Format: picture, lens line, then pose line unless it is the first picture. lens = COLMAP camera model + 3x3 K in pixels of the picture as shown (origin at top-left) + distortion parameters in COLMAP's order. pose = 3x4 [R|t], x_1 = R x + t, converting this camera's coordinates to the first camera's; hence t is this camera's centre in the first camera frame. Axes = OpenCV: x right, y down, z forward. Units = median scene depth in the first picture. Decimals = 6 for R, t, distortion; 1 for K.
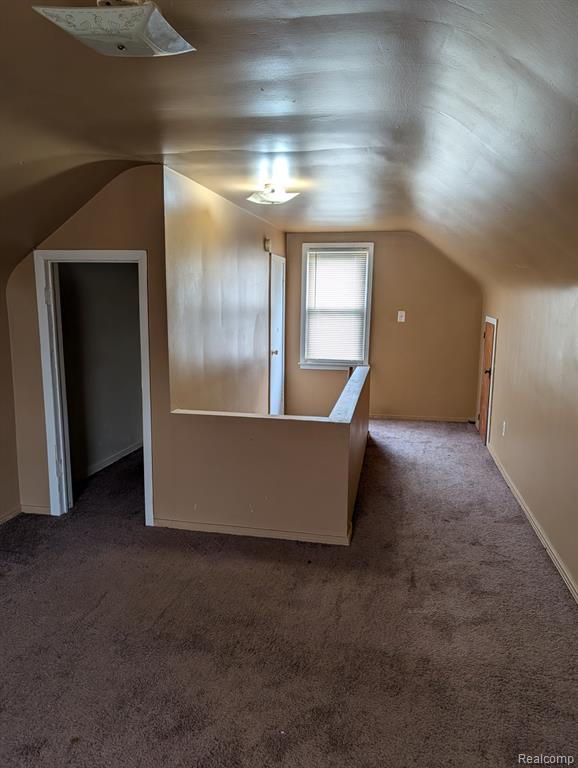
lens RADIAL K [[552.5, 0, 287.5], [0, 552.5, 387.9], [0, 0, 1]] dist [0.003859, -0.001077]
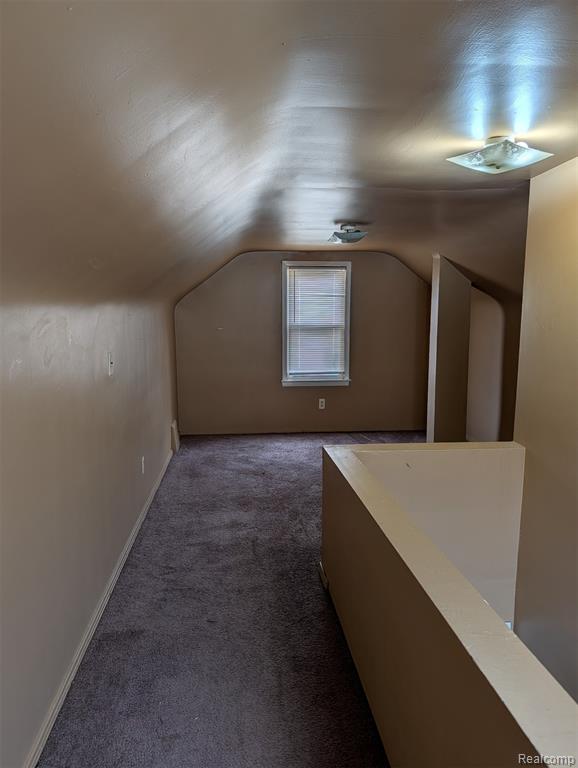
lens RADIAL K [[552.5, 0, 287.5], [0, 552.5, 387.9], [0, 0, 1]] dist [0.003859, -0.001077]
pose [[-0.959241, 0.033518, -0.280594, 0.443814], [-0.057332, 0.949208, 0.309381, -0.333610], [0.276712, 0.312858, -0.908598, 1.836716]]
